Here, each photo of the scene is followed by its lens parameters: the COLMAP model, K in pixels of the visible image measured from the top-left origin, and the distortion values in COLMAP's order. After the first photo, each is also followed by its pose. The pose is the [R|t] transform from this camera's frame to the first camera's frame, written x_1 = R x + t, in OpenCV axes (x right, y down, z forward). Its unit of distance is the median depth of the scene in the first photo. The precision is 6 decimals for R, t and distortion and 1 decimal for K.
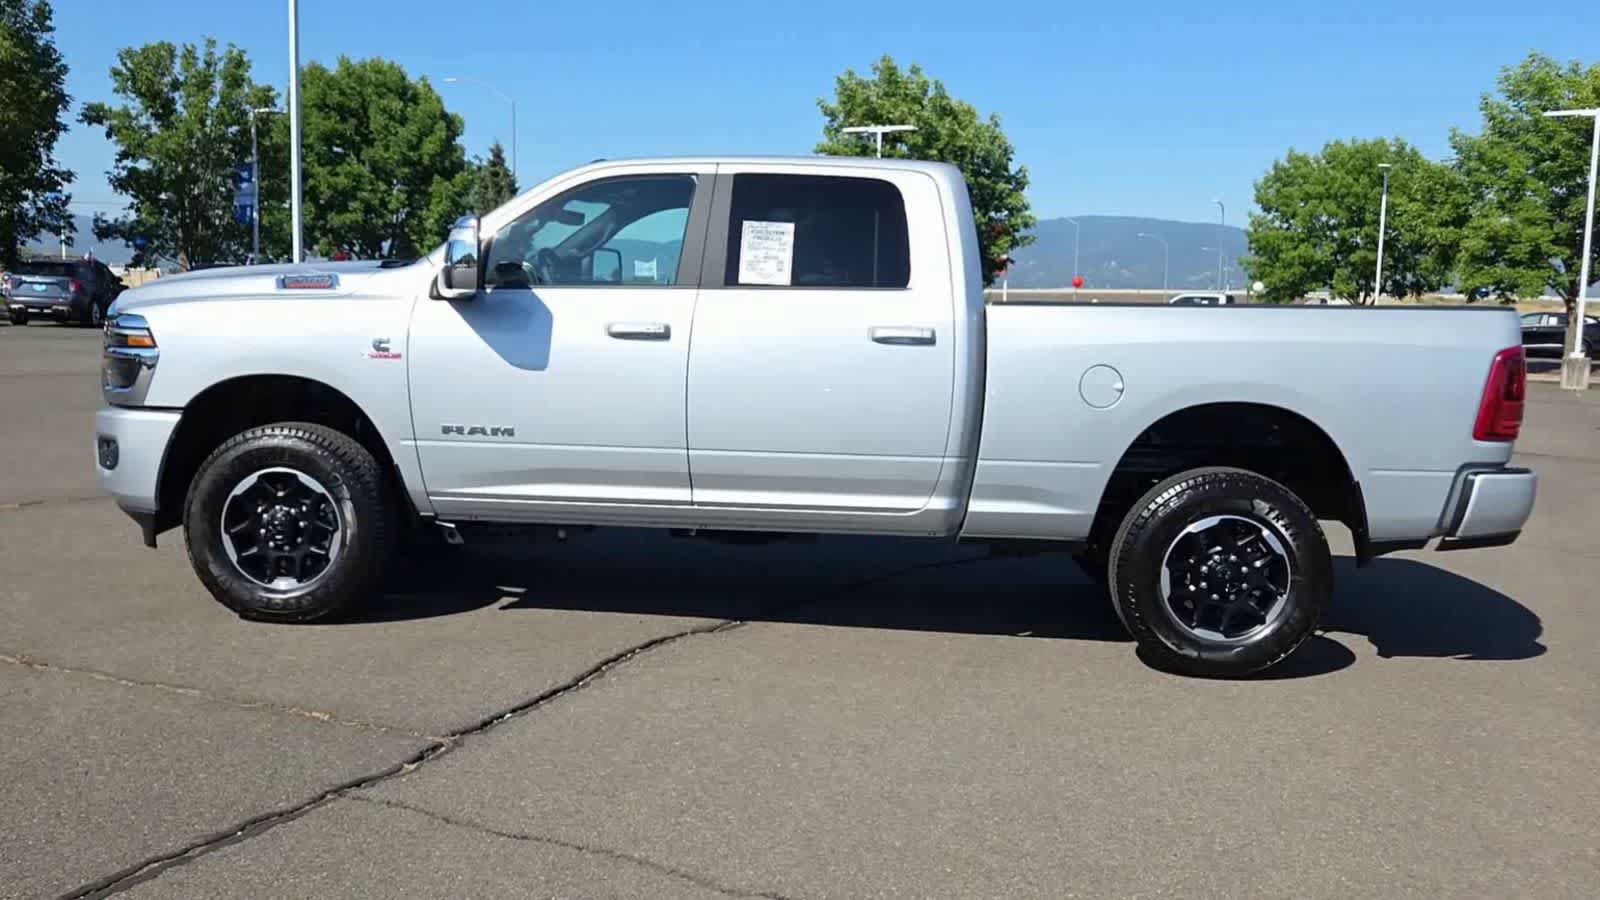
lens RADIAL K [[1412.1, 0, 796.0], [0, 1412.1, 420.1], [0, 0, 1]] dist [-0.000072, 0.015243]
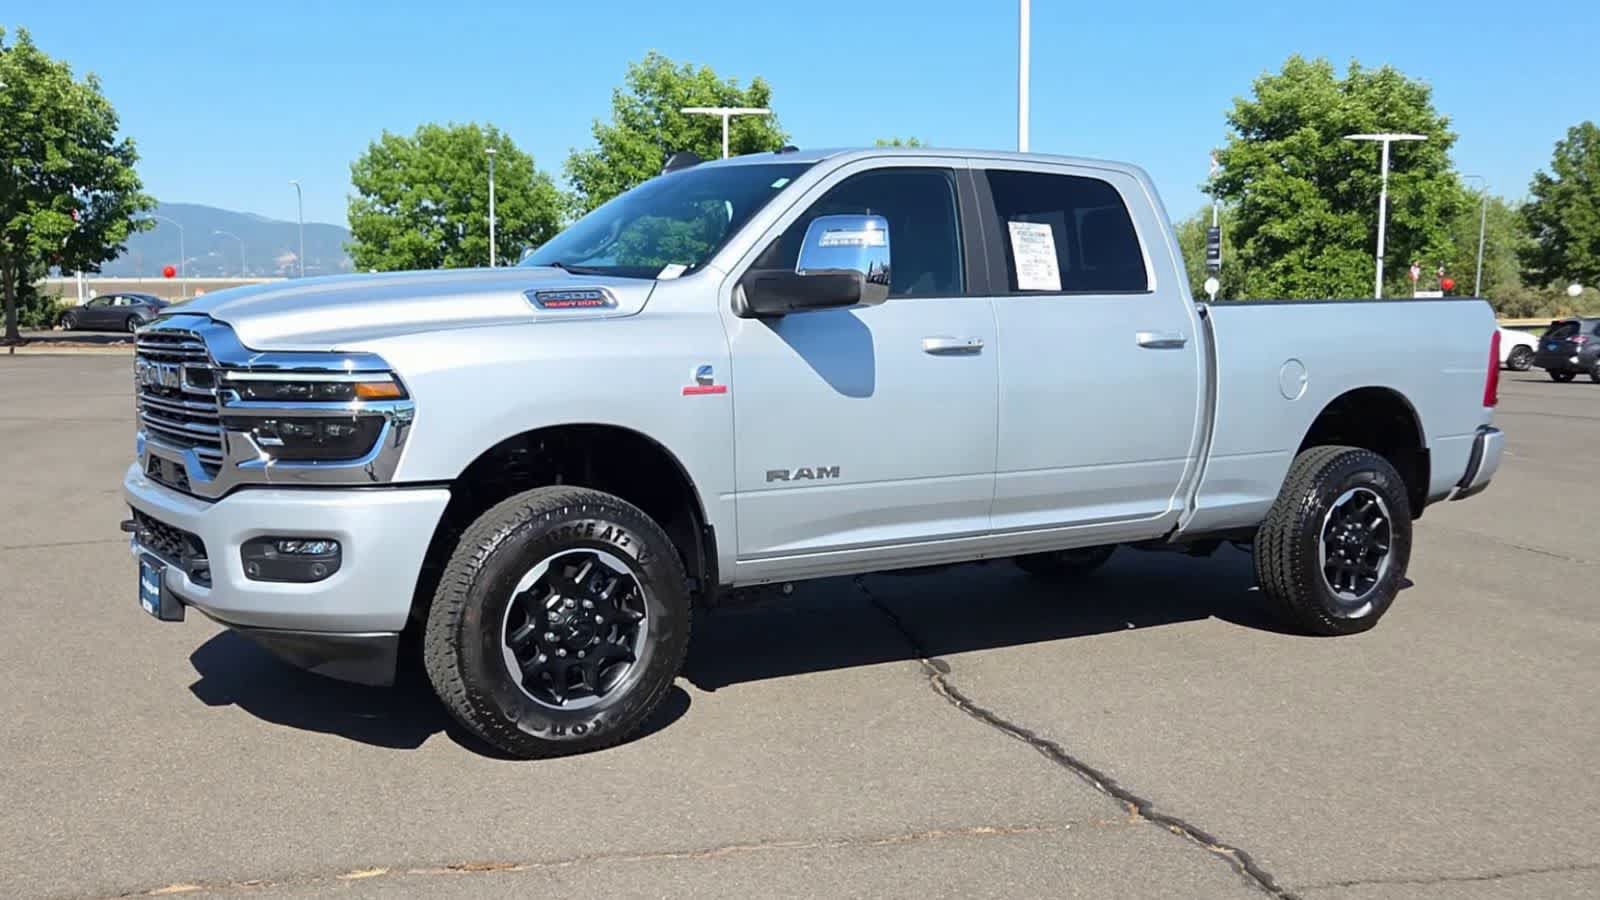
lens RADIAL K [[1501.2, 0, 763.9], [0, 1501.2, 464.8], [0, 0, 1]] dist [-0.000605, 0.006219]
pose [[0.802400, -0.087037, 0.590406, -0.717703], [0.067629, 0.996196, 0.054946, -0.044820], [-0.592943, -0.004160, 0.805234, 0.287518]]
